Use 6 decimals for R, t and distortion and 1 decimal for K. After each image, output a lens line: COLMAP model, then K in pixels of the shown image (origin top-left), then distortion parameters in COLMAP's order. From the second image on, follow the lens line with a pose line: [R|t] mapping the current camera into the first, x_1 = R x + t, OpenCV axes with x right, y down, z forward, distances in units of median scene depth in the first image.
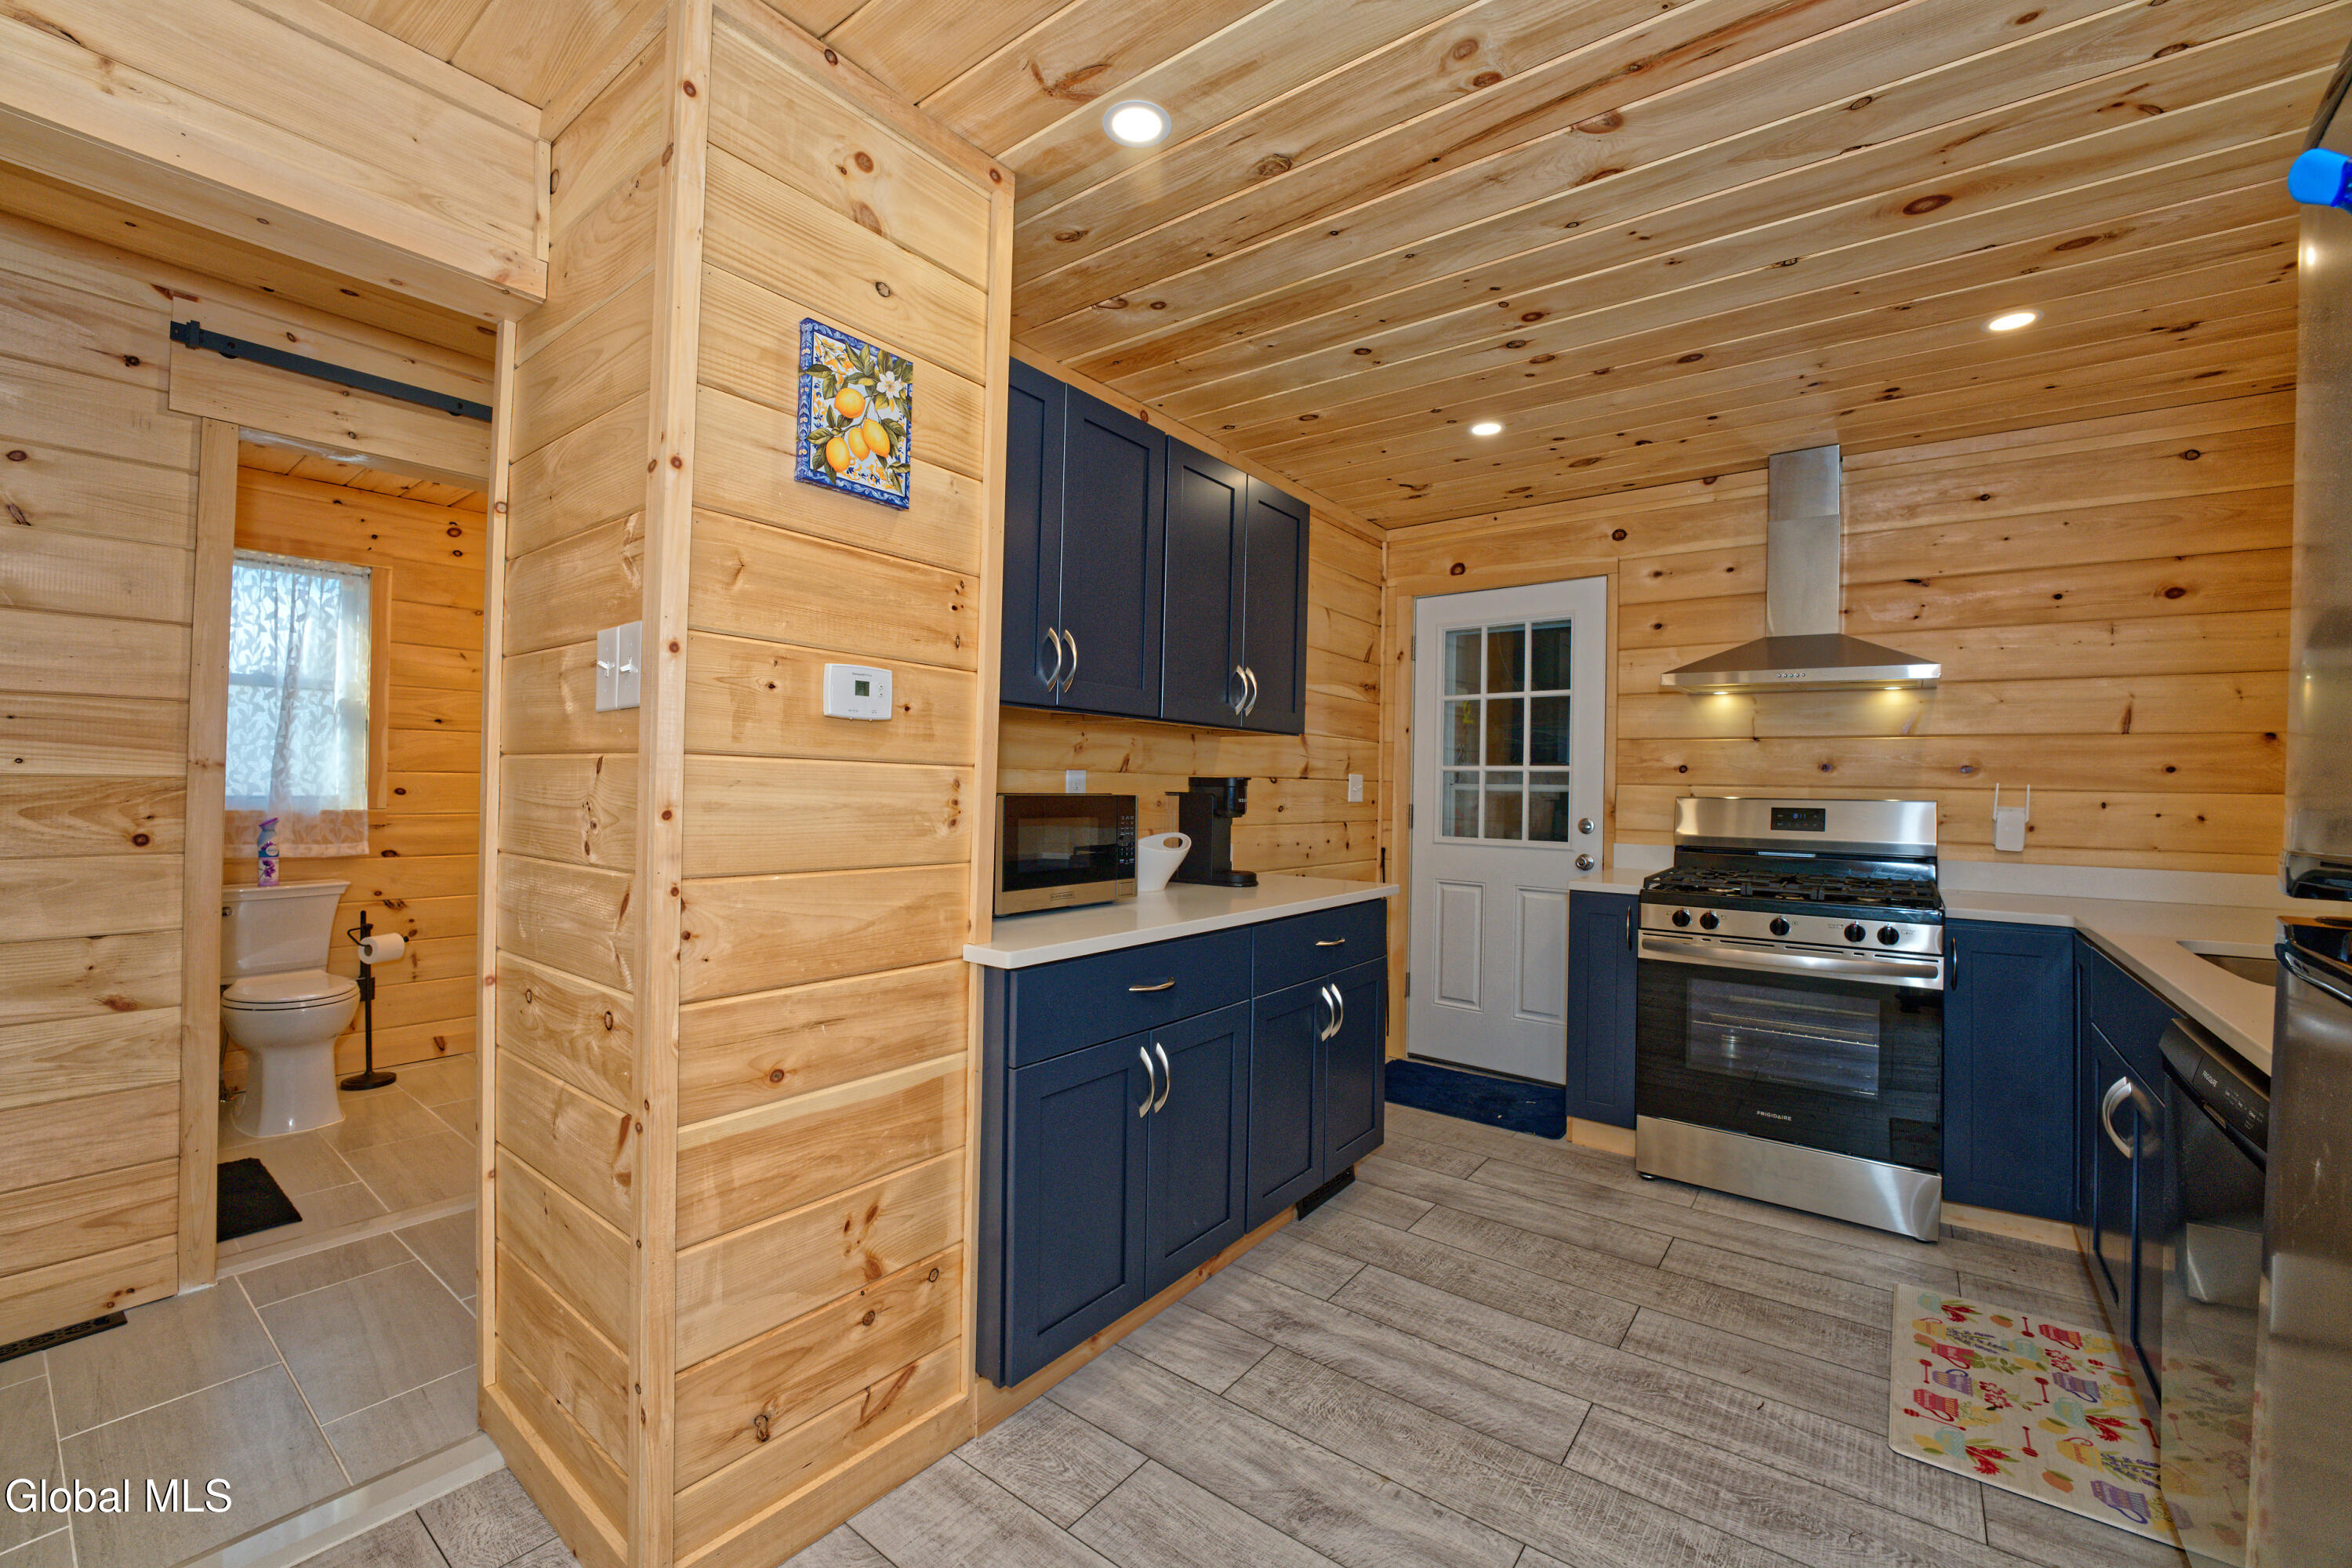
lens RADIAL K [[963.3, 0, 1174.7], [0, 963.3, 783.0], [0, 0, 1]] dist [-0.016937, -0.000247]
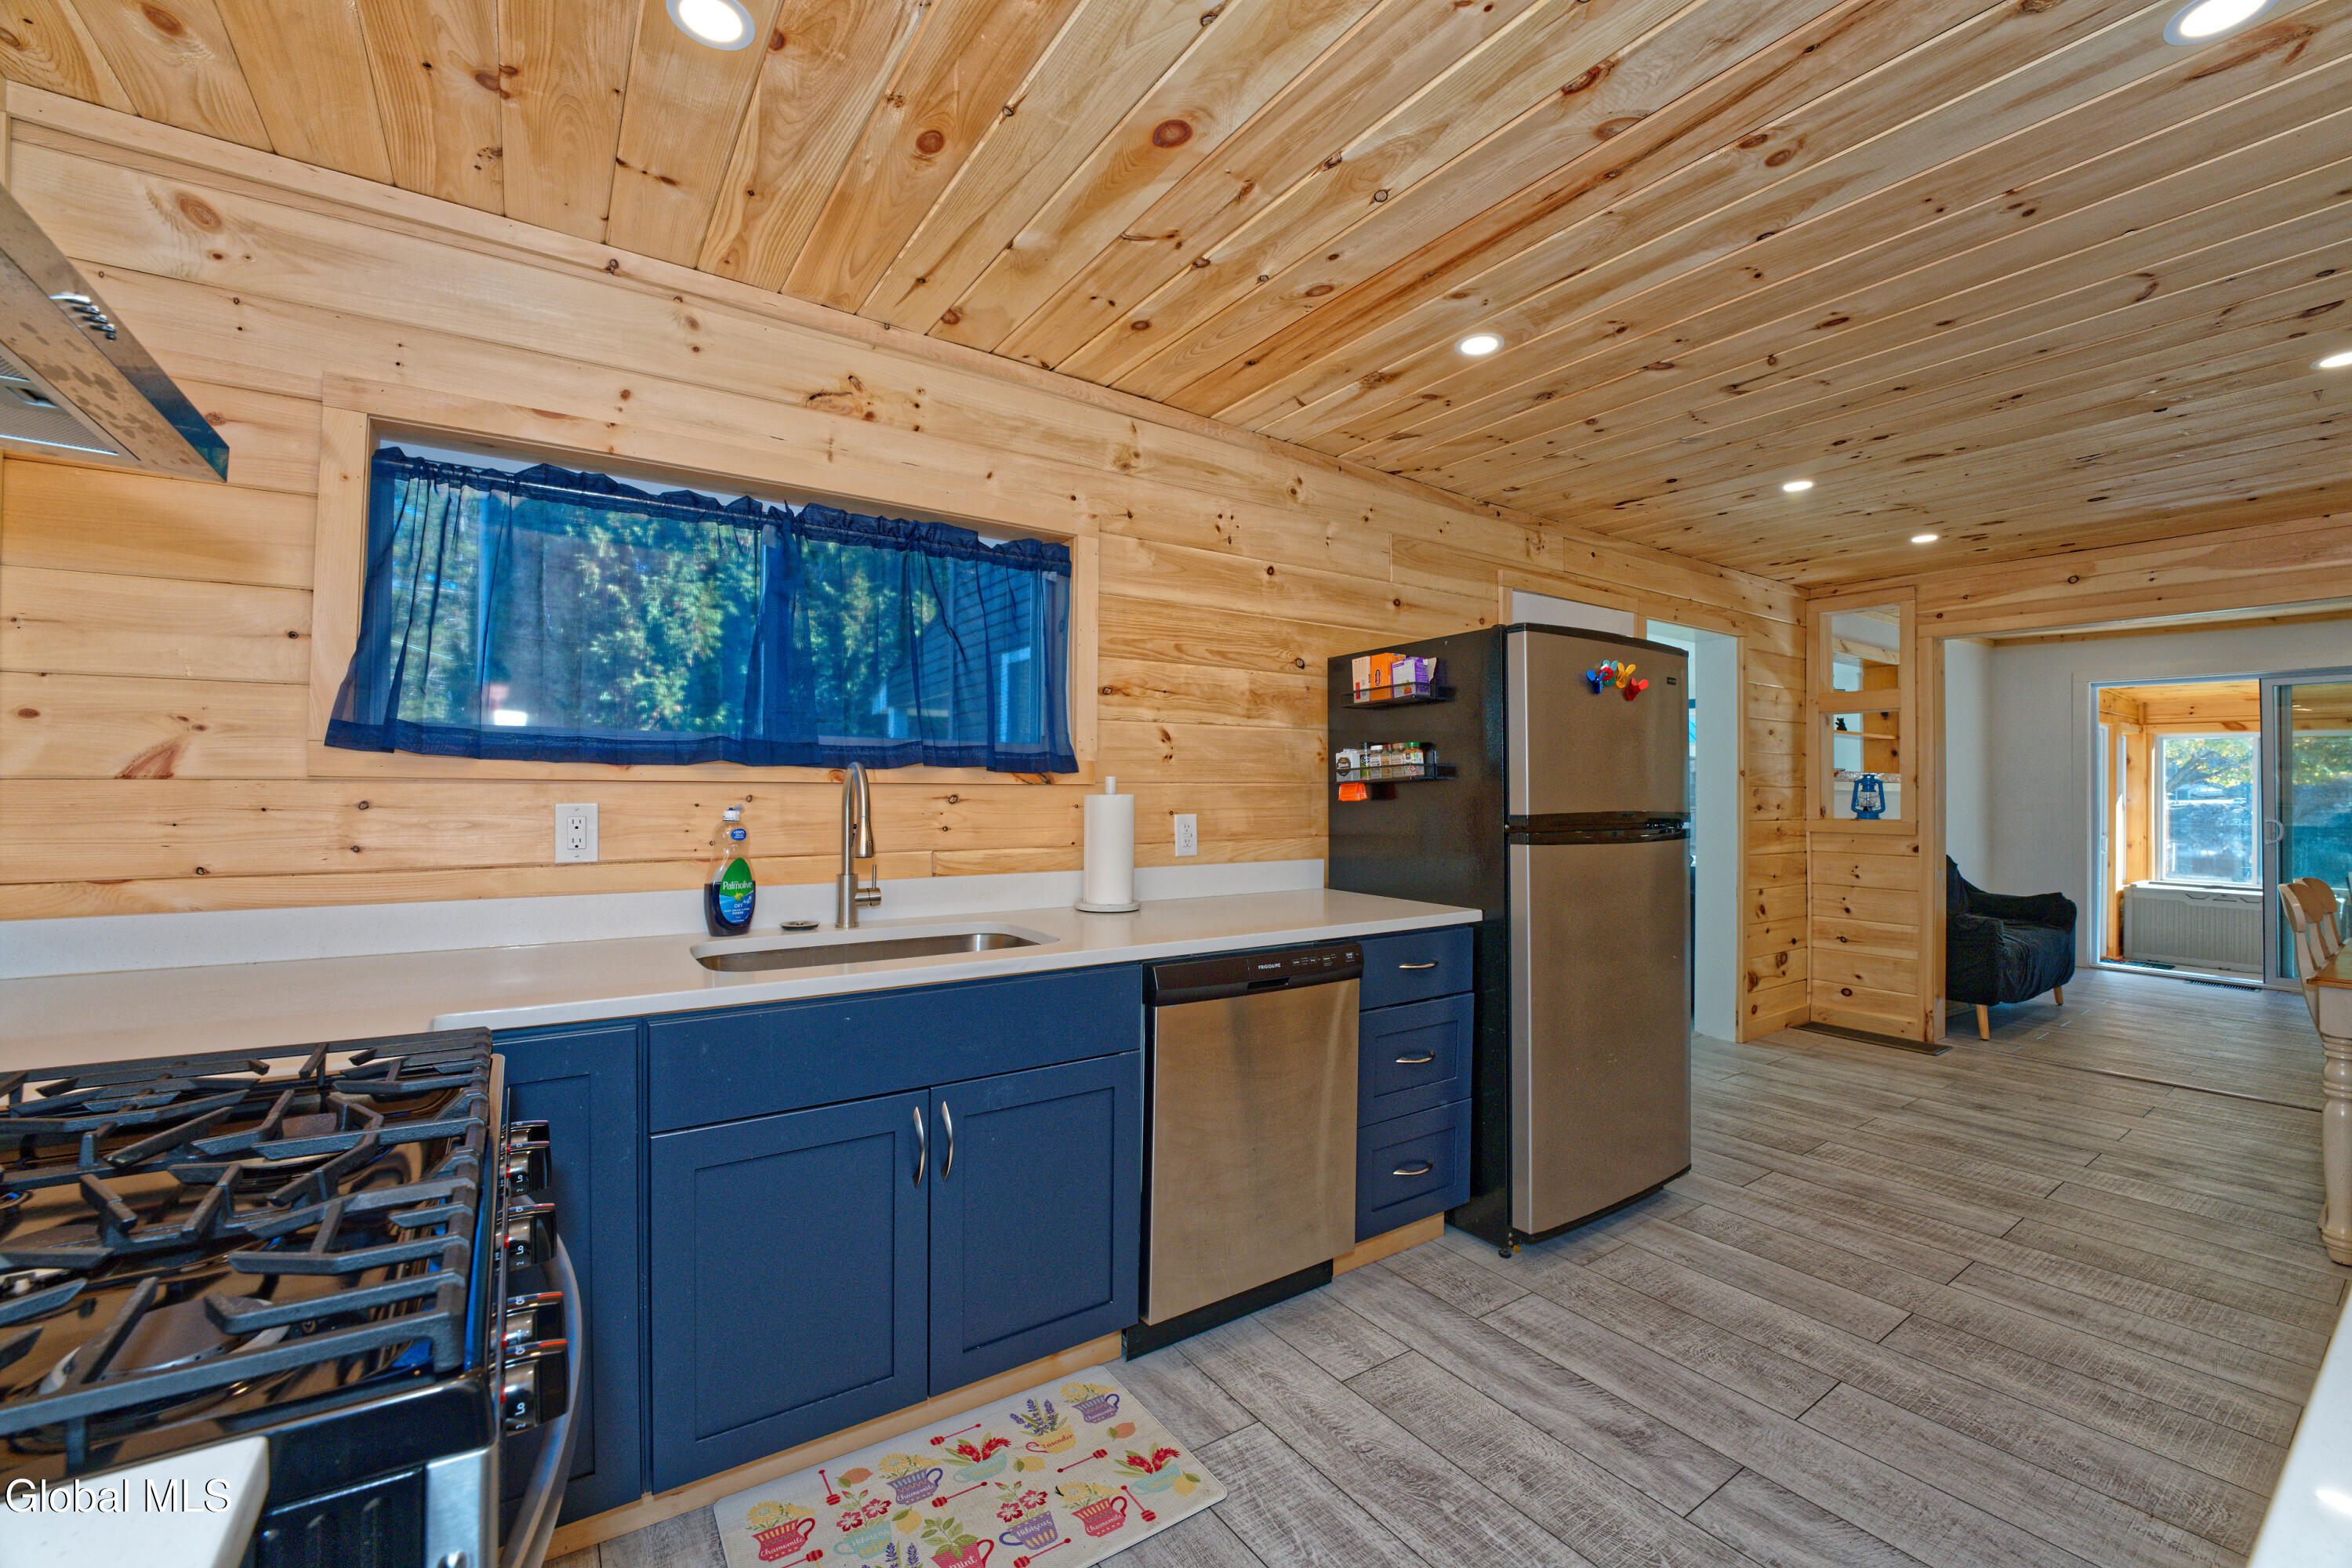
lens RADIAL K [[963.3, 0, 1175.2], [0, 963.3, 781.1], [0, 0, 1]] dist [-0.016937, -0.000247]
pose [[-0.950237, -0.020505, 0.310854, 0.534192], [-0.023701, 0.999698, -0.006506, -0.000760], [-0.310627, -0.013550, -0.950435, 1.962135]]
